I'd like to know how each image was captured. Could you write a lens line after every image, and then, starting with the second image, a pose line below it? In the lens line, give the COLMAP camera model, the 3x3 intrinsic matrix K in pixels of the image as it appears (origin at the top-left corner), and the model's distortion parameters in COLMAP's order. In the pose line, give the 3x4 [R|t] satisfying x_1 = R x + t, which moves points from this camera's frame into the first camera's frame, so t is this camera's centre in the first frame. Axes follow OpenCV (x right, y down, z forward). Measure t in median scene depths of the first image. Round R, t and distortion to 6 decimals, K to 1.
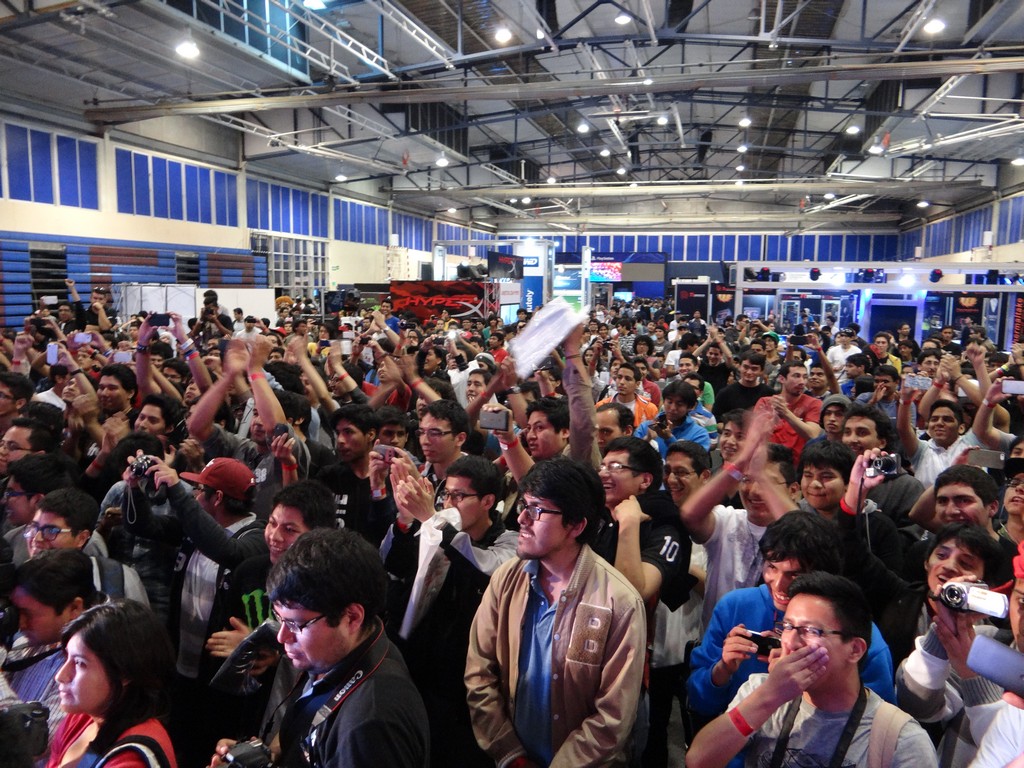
lens RADIAL K [[819.2, 0, 510.2], [0, 819.2, 383.1], [0, 0, 1]] dist [-0.007318, 0.000088]
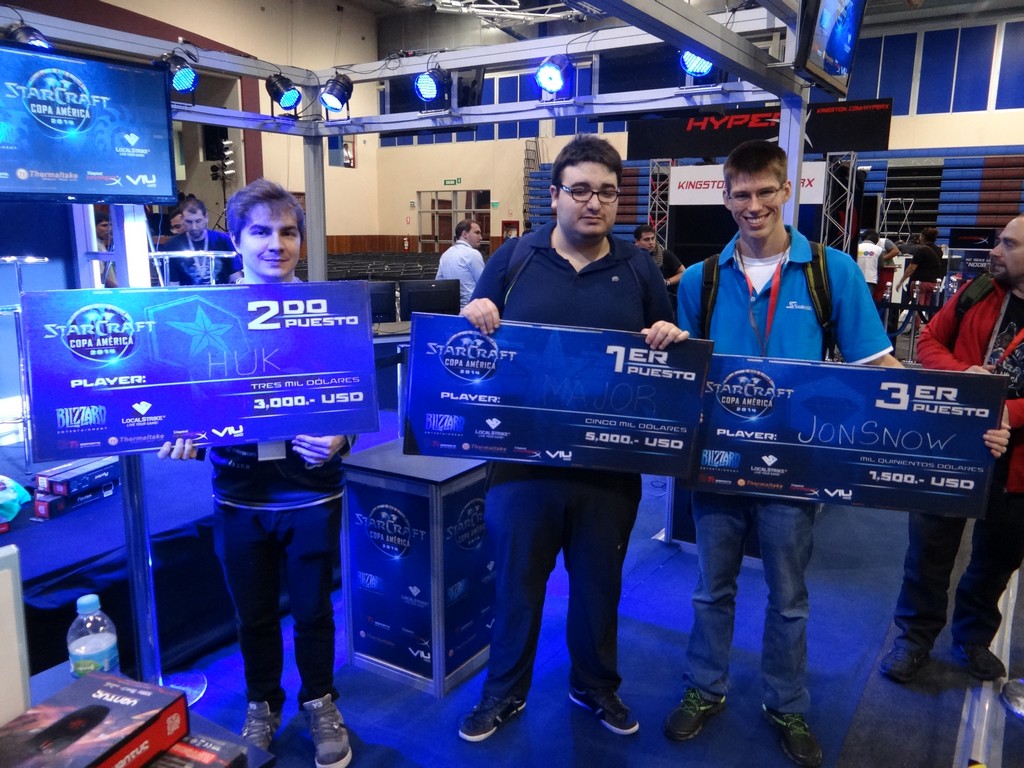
lens RADIAL K [[819.2, 0, 510.9], [0, 819.2, 385.1], [0, 0, 1]] dist [-0.007318, 0.000088]
pose [[-0.291283, 0.162333, -0.942763, 0.341768], [-0.128869, 0.969856, 0.206814, -0.042538], [0.947917, 0.181734, -0.261583, 0.637920]]
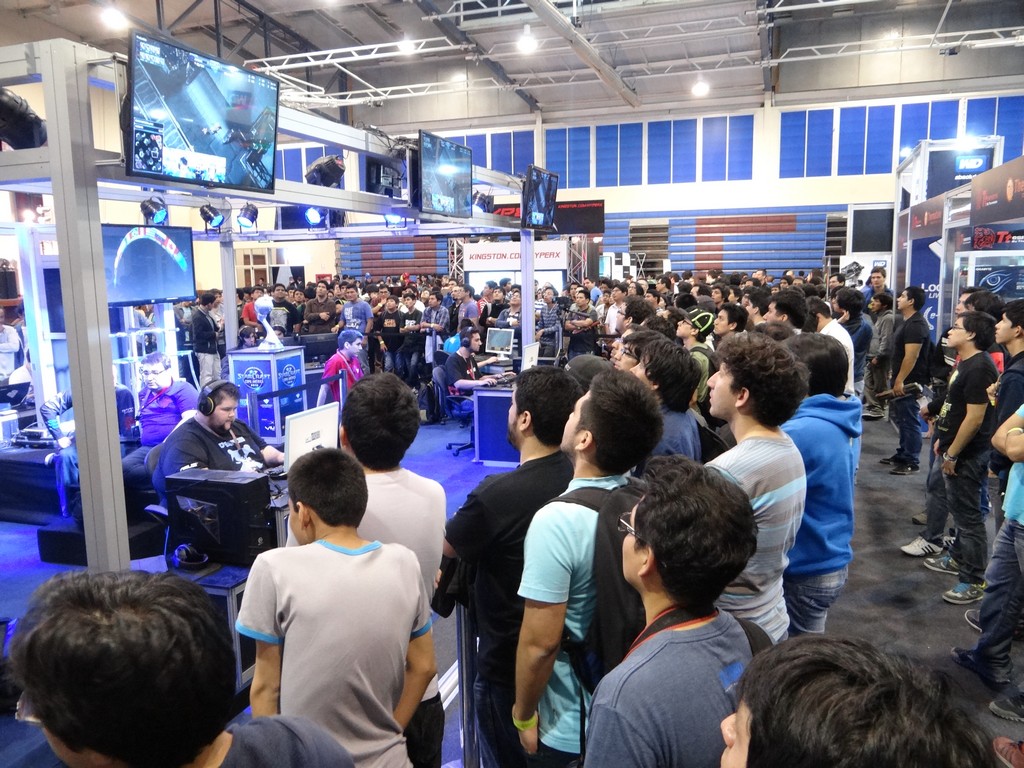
lens RADIAL K [[819.2, 0, 513.7], [0, 819.2, 388.6], [0, 0, 1]] dist [-0.007318, 0.000088]
pose [[-0.046278, 0.132805, -0.990061, 0.470740], [-0.103455, 0.985156, 0.136983, -0.054322], [0.993557, 0.108766, -0.031852, 0.649130]]
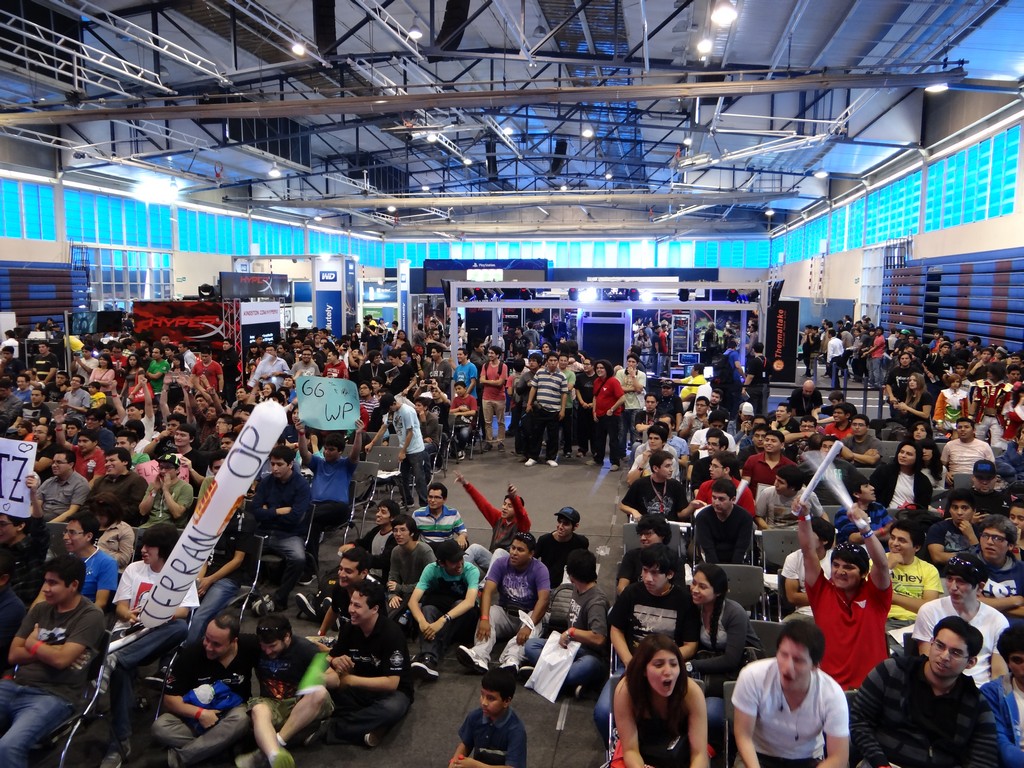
lens RADIAL K [[819.2, 0, 513.6], [0, 819.2, 387.2], [0, 0, 1]] dist [-0.007318, 0.000088]
pose [[0.995815, -0.019454, 0.089298, 0.126295], [0.019304, 0.999810, 0.002542, -0.009310], [-0.089330, -0.000807, 0.996002, -0.011462]]
